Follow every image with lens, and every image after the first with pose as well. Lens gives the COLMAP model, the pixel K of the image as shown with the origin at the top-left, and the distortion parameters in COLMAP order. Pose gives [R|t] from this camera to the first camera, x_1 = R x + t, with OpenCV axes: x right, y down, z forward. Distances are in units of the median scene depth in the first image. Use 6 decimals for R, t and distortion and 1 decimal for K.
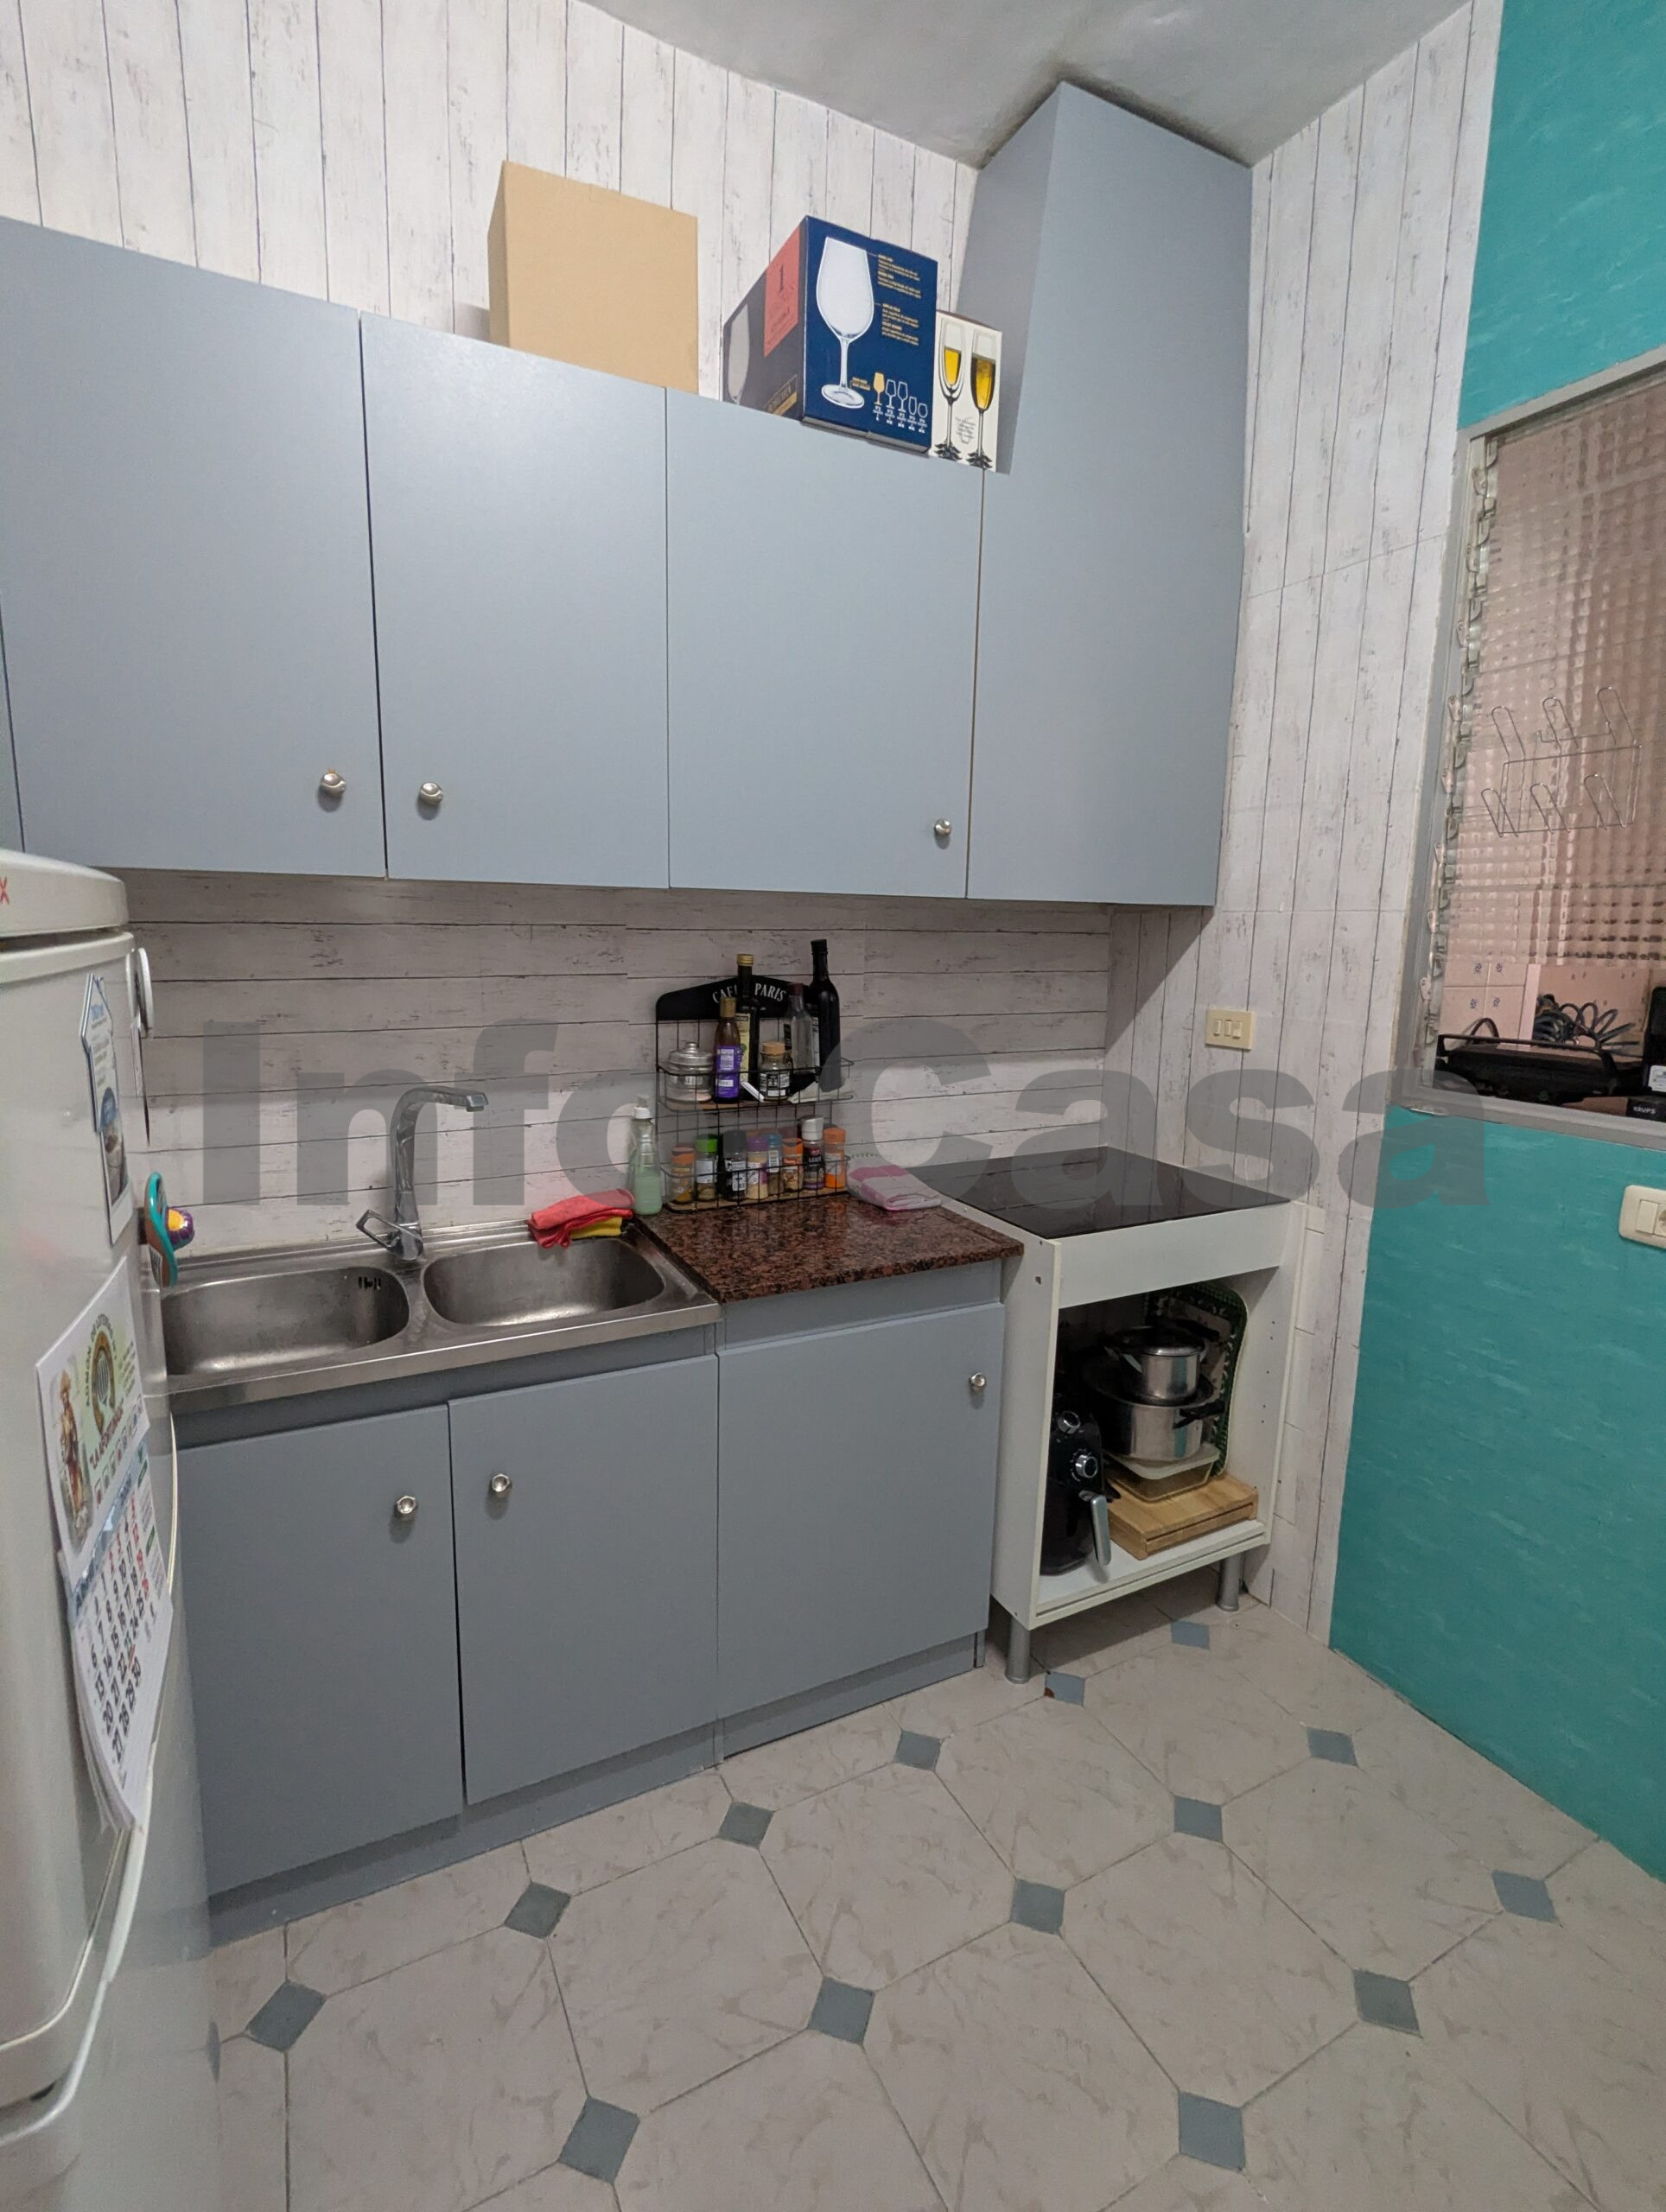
lens RADIAL K [[1052.3, 0, 830.4], [0, 1052.3, 1100.4], [0, 0, 1]] dist [-0.004149, 0.001982]
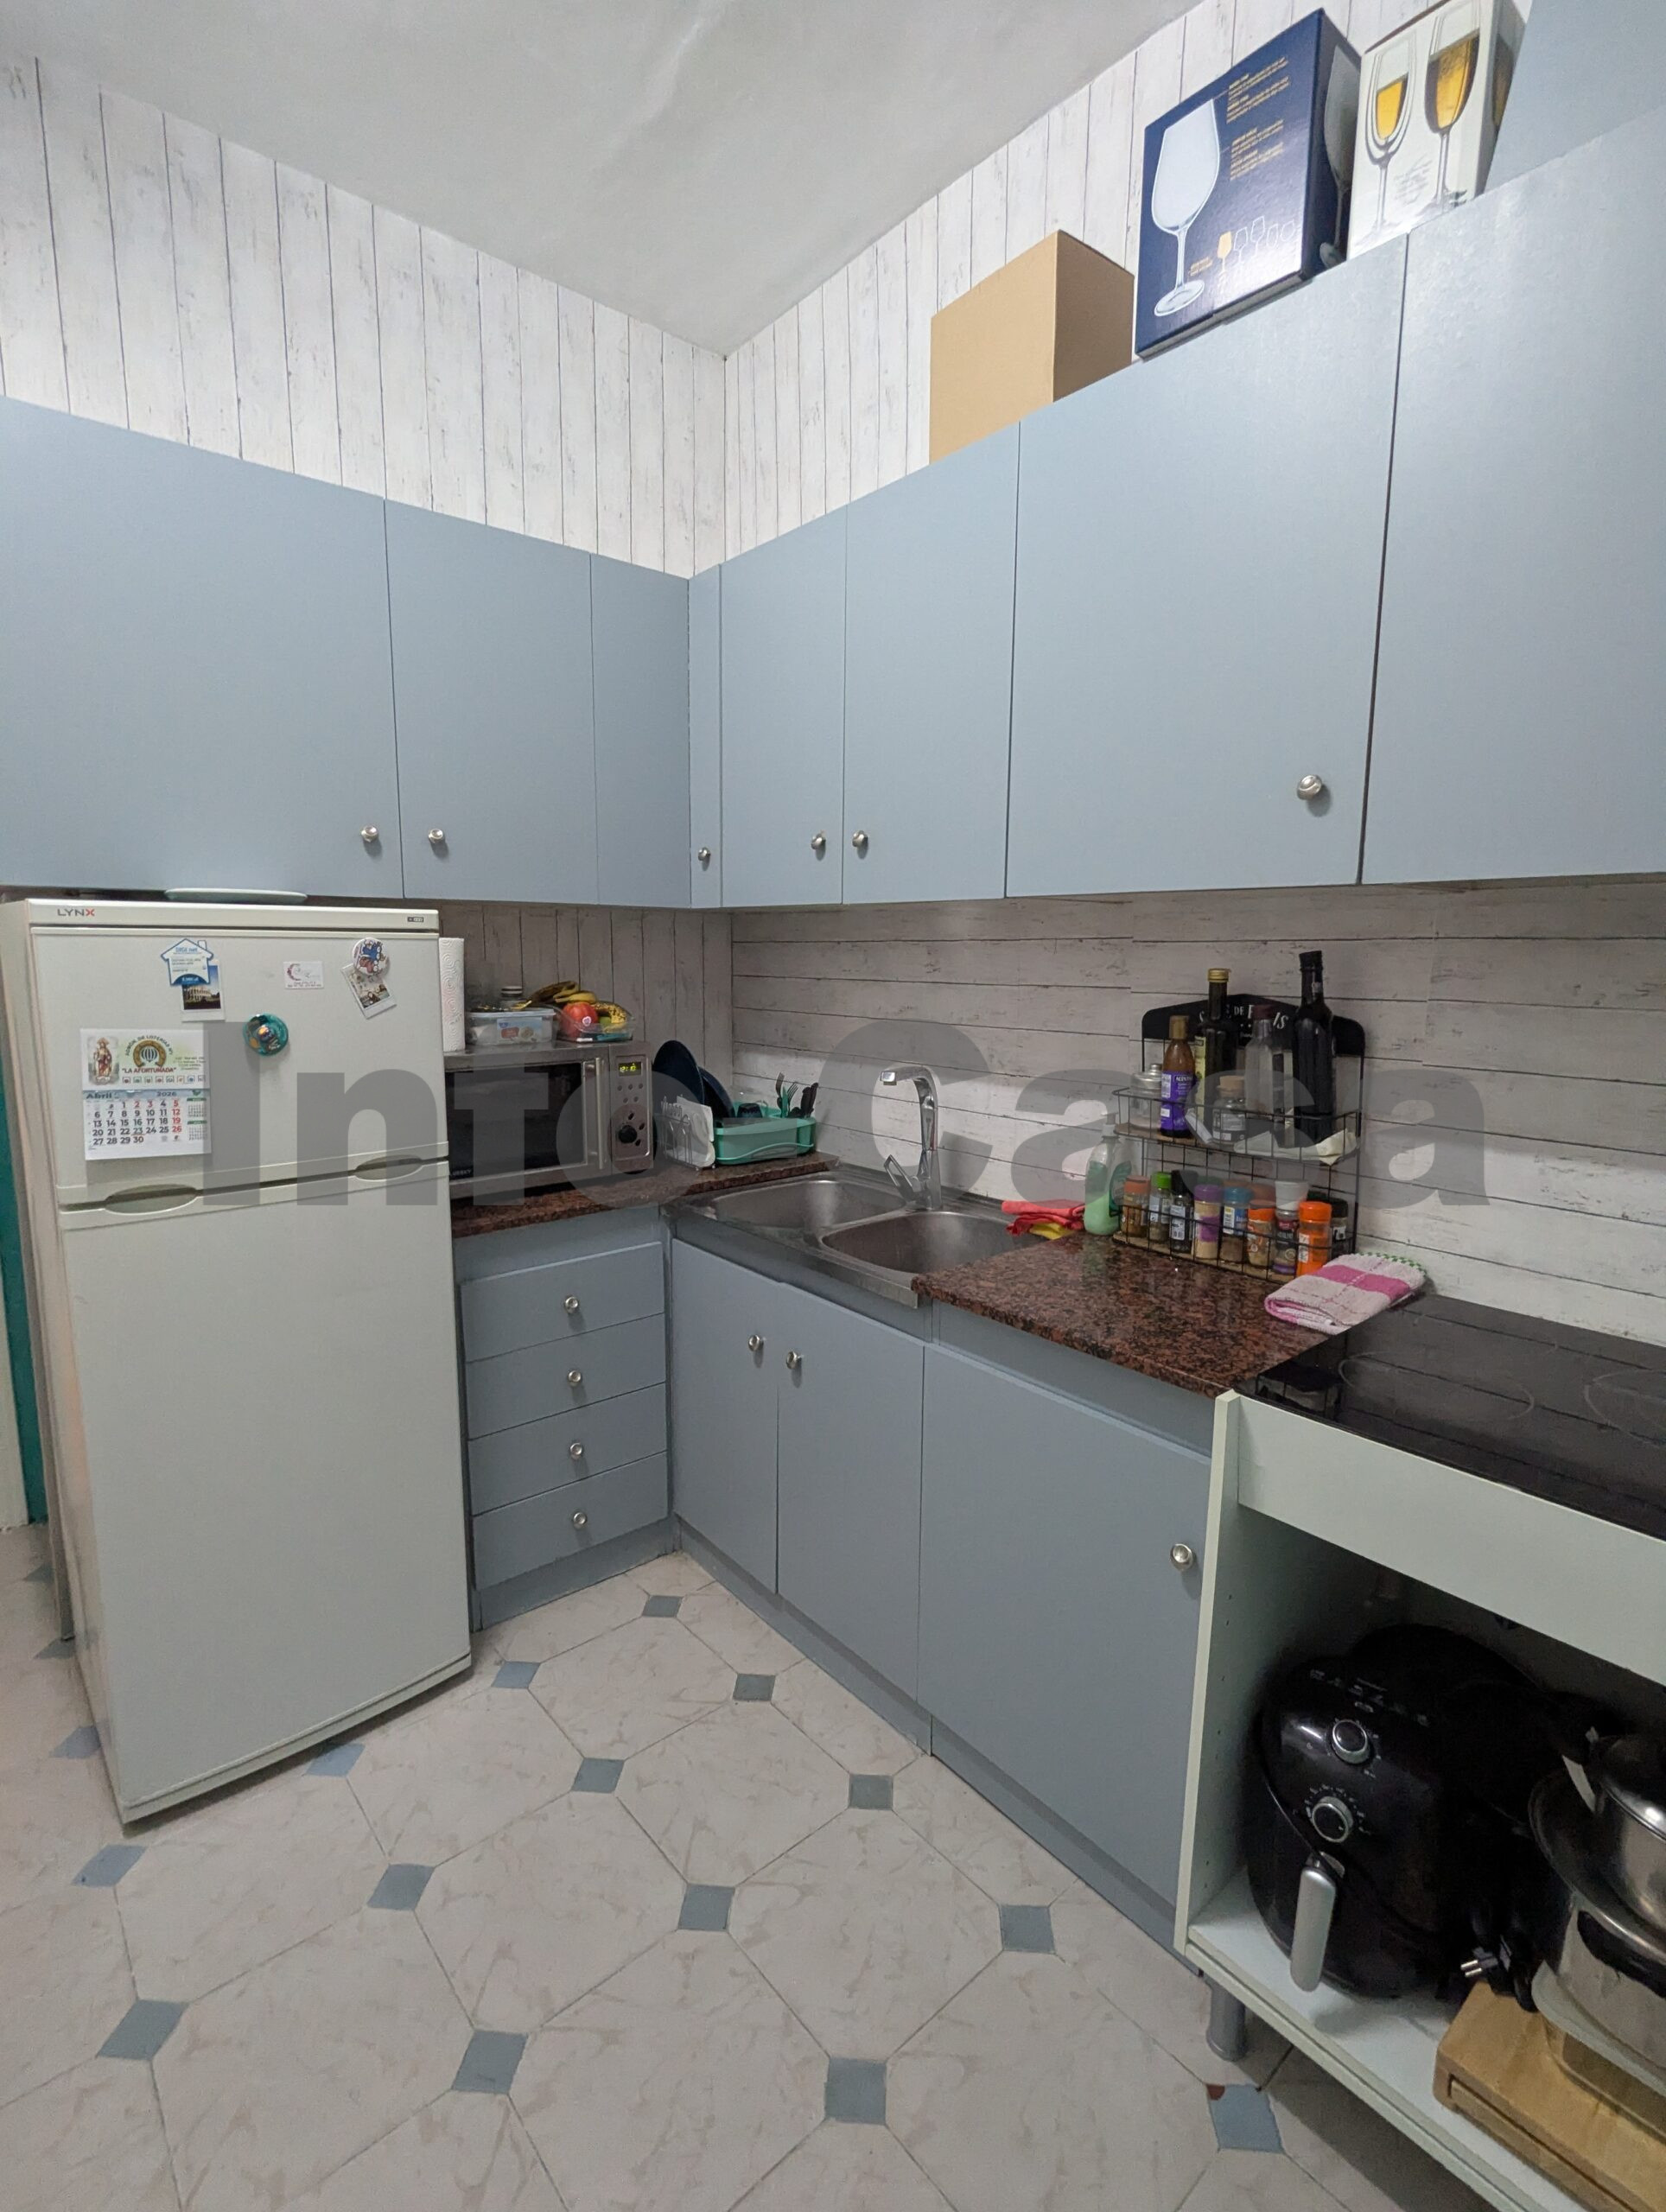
lens RADIAL K [[1052.3, 0, 838.7], [0, 1052.3, 1100.4], [0, 0, 1]] dist [-0.004149, 0.001982]
pose [[0.221014, 0.122932, -0.967492, 0.766514], [-0.165219, 0.982405, 0.087085, -0.063677], [0.961174, 0.140601, 0.237436, 0.574991]]
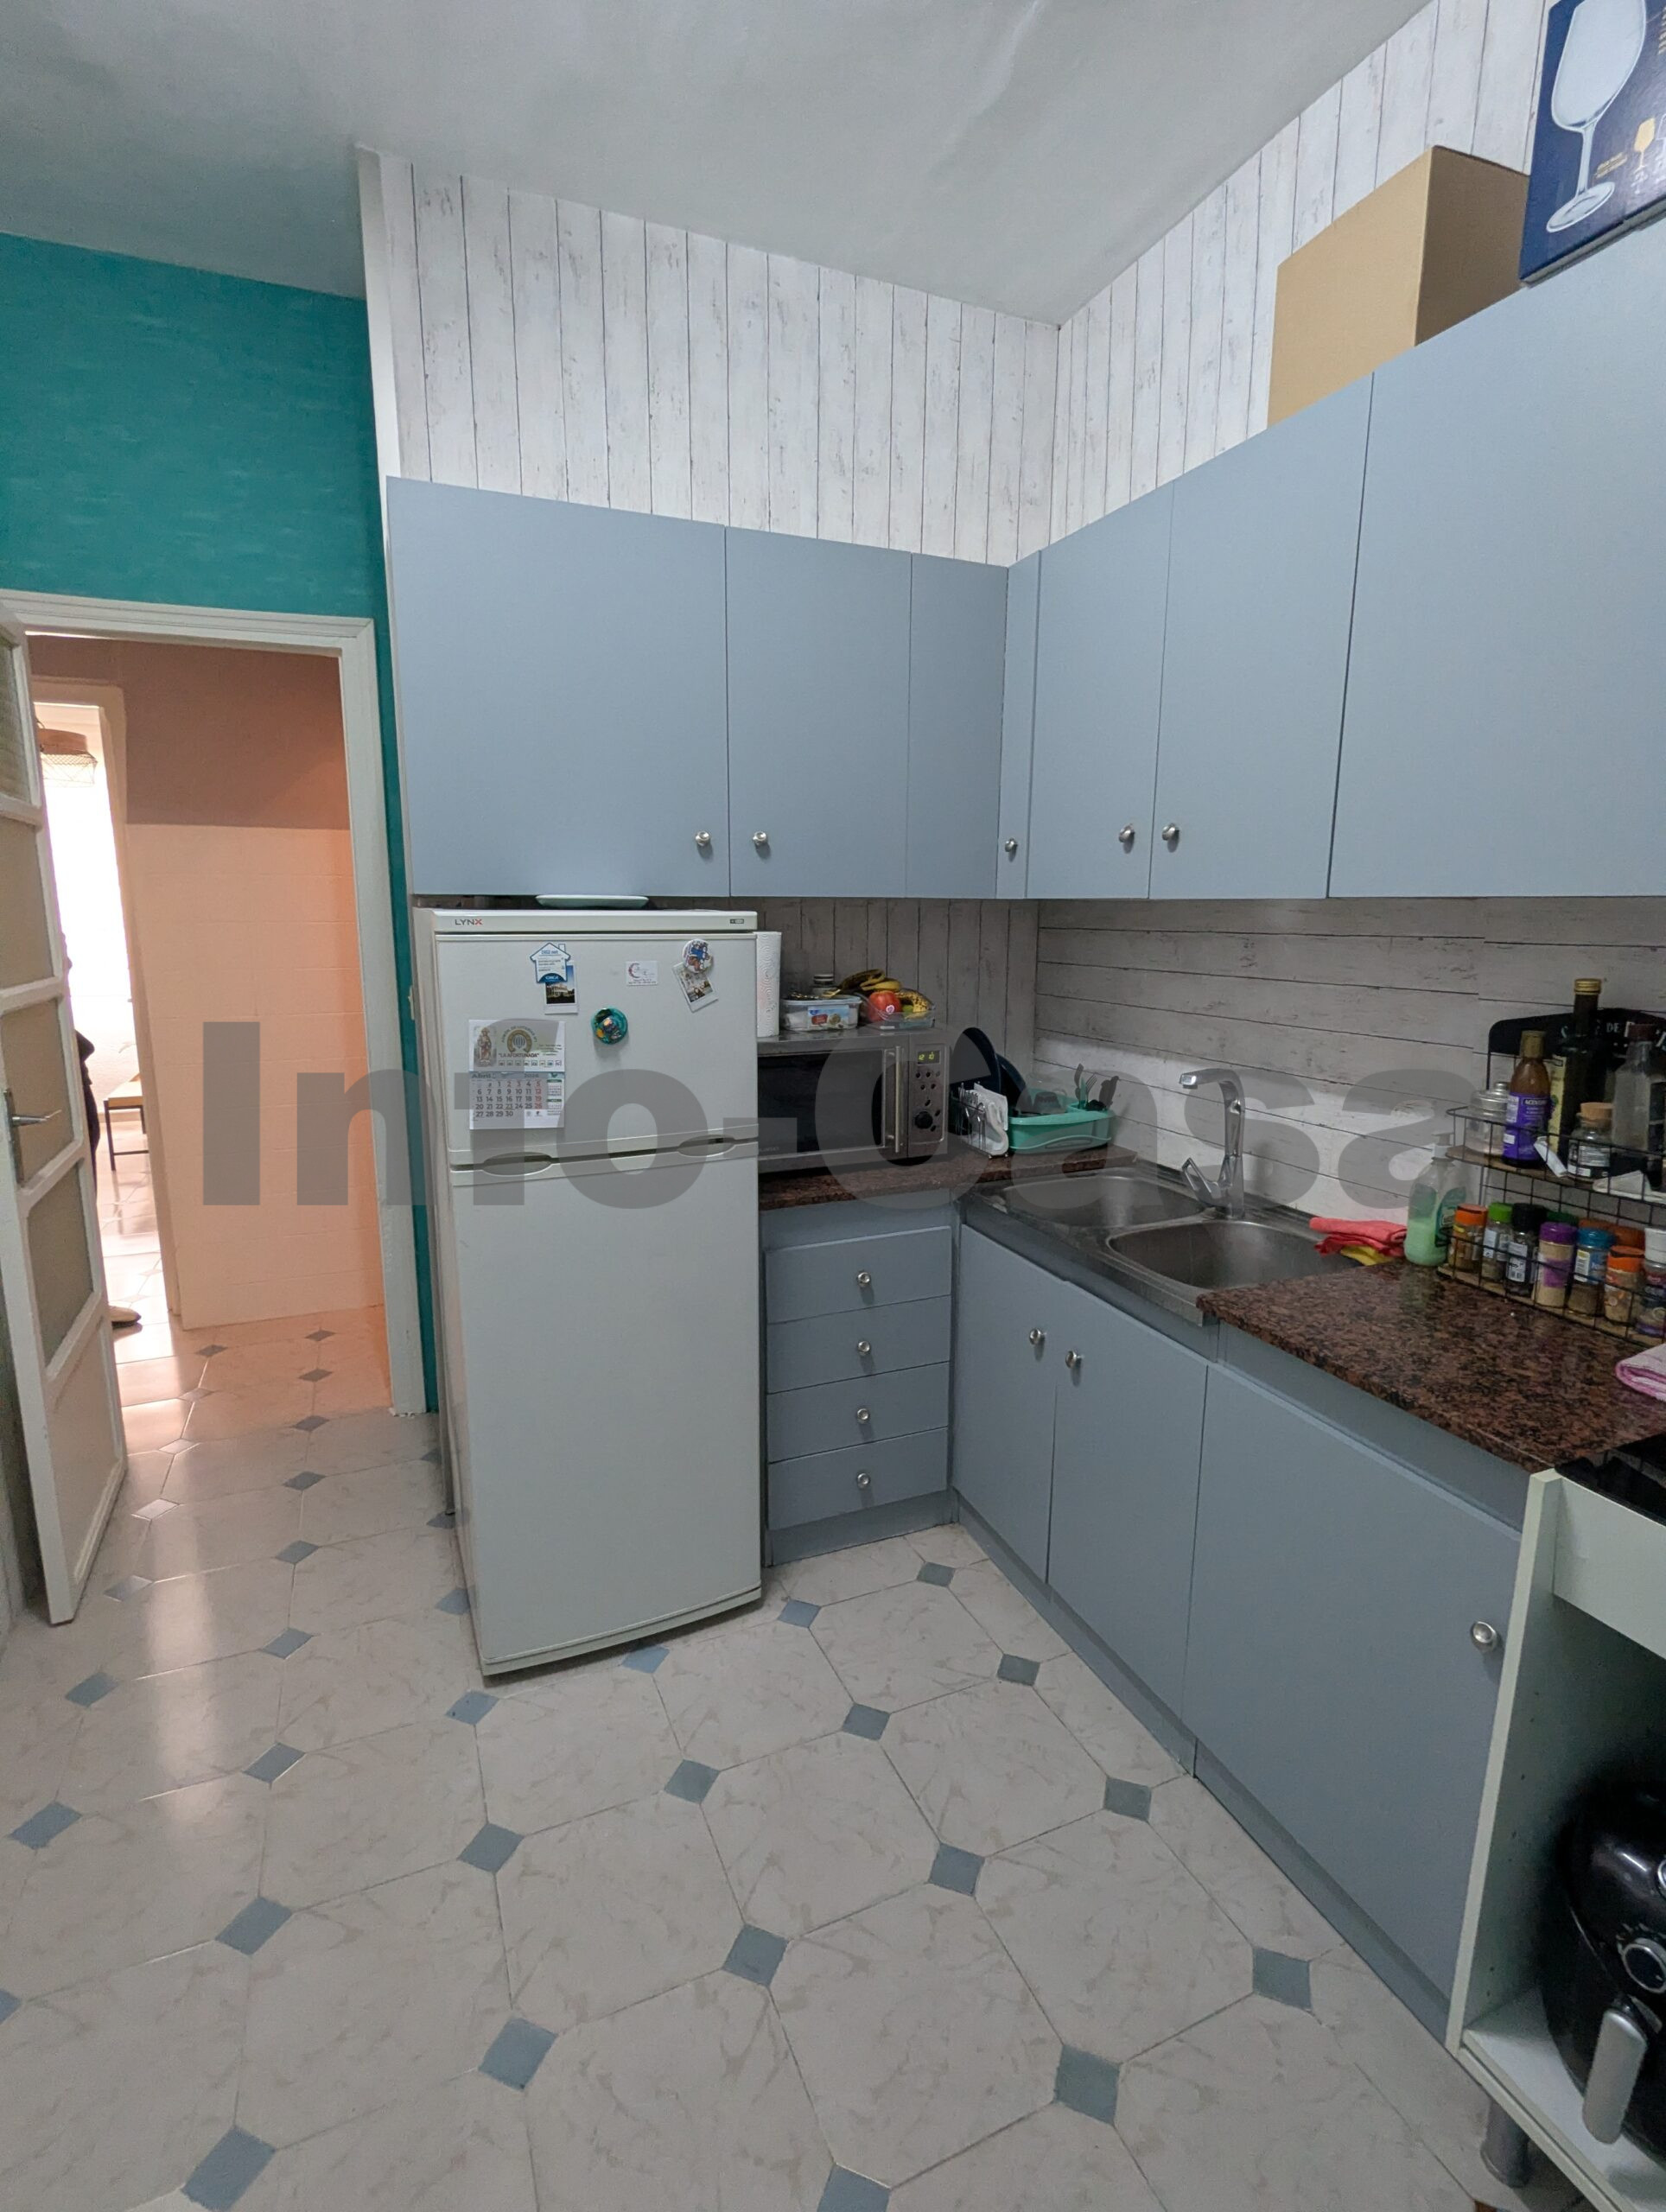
lens RADIAL K [[1052.3, 0, 838.9], [0, 1052.3, 1101.7], [0, 0, 1]] dist [-0.004149, 0.001982]
pose [[-0.075743, 0.160902, -0.984060, 0.783606], [-0.172558, 0.969889, 0.171867, -0.100966], [0.982083, 0.182826, -0.045697, 0.588720]]
